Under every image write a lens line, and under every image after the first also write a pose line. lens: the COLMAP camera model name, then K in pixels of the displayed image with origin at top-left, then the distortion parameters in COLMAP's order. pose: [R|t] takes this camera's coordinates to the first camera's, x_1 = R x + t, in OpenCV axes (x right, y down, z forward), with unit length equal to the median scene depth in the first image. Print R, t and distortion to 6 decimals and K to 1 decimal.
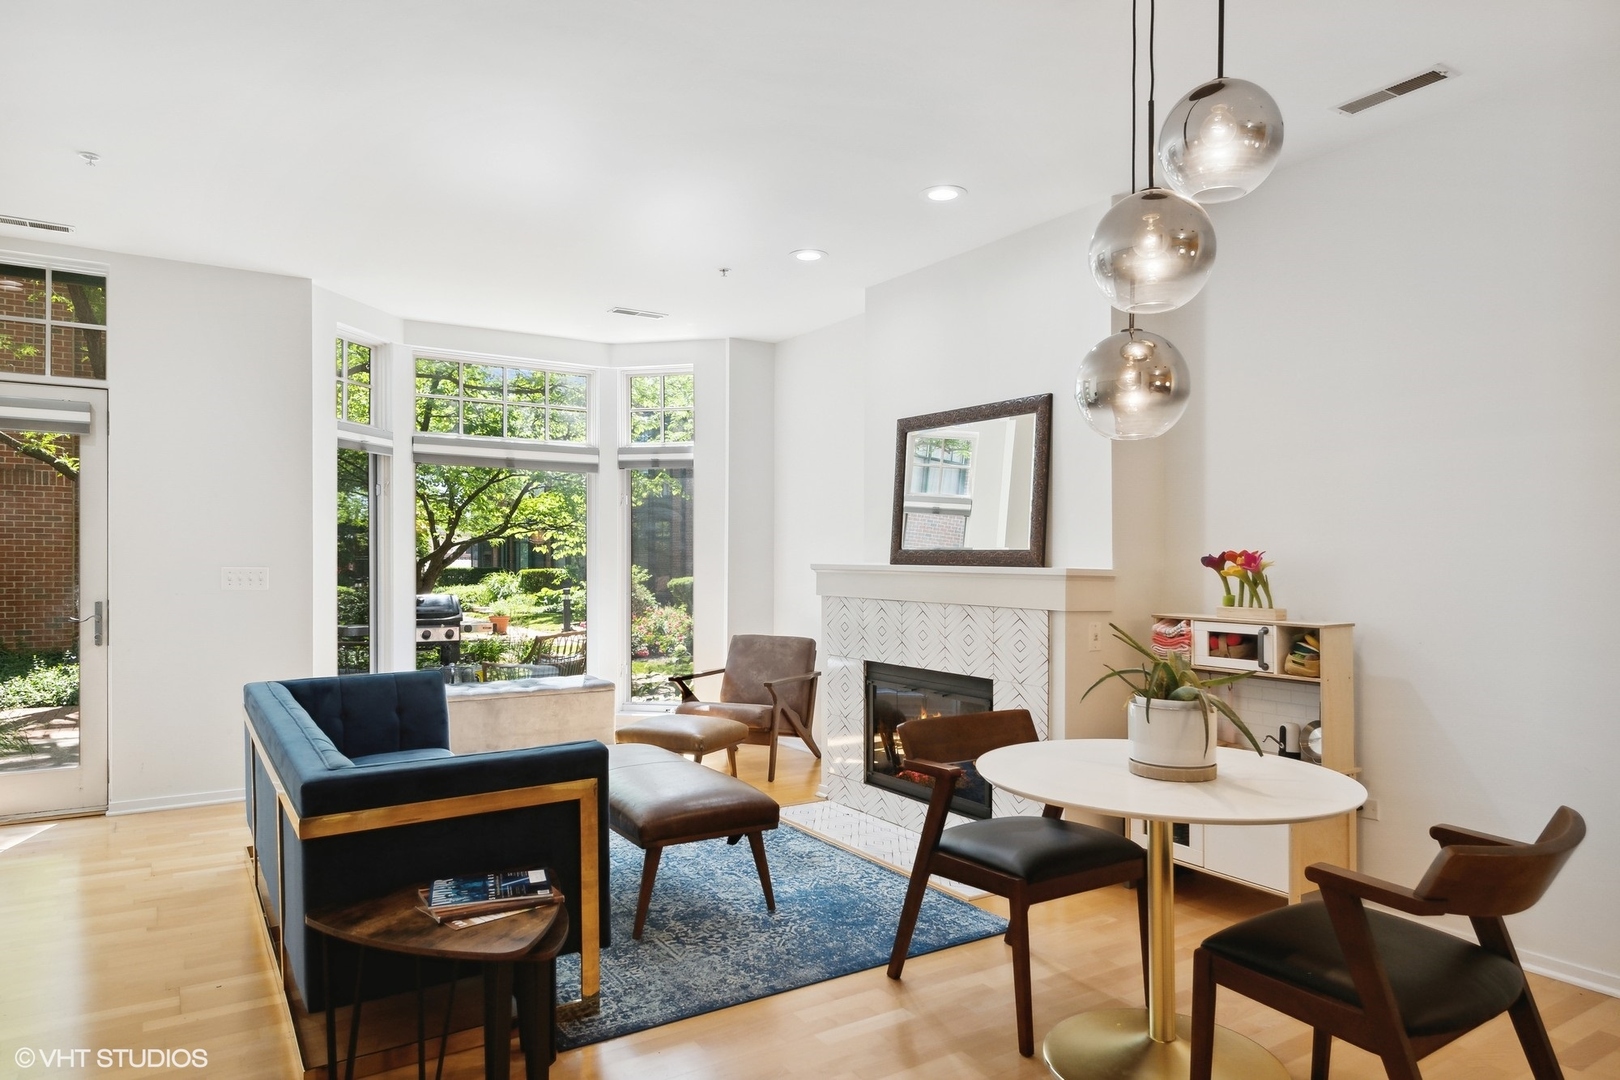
lens RADIAL K [[992.4, 0, 841.2], [0, 992.4, 576.4], [0, 0, 1]] dist [-0.000805, 0.000313]
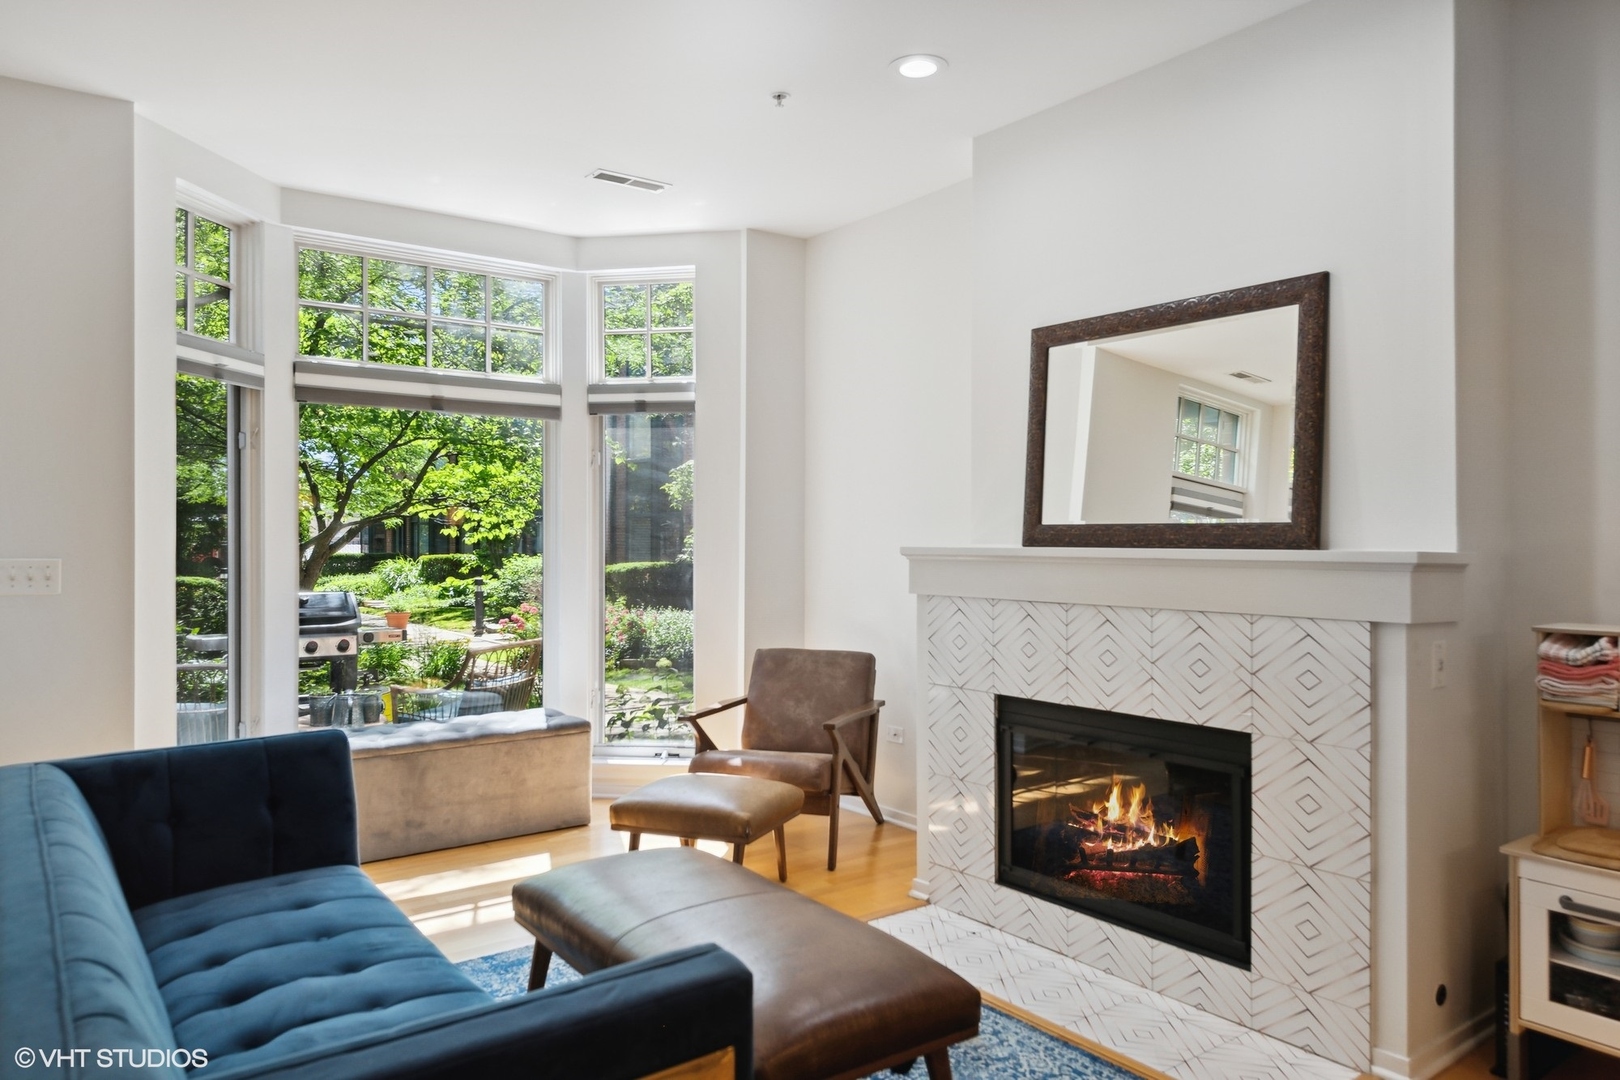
lens RADIAL K [[1126.4, 0, 810.0], [0, 1126.4, 540.0], [0, 0, 1]] dist [0.008858, -0.000728]
pose [[0.999697, -0.006786, 0.023653, -0.085305], [0.007214, 0.999811, -0.018048, -0.003084], [-0.023526, 0.018213, 0.999557, 0.192903]]
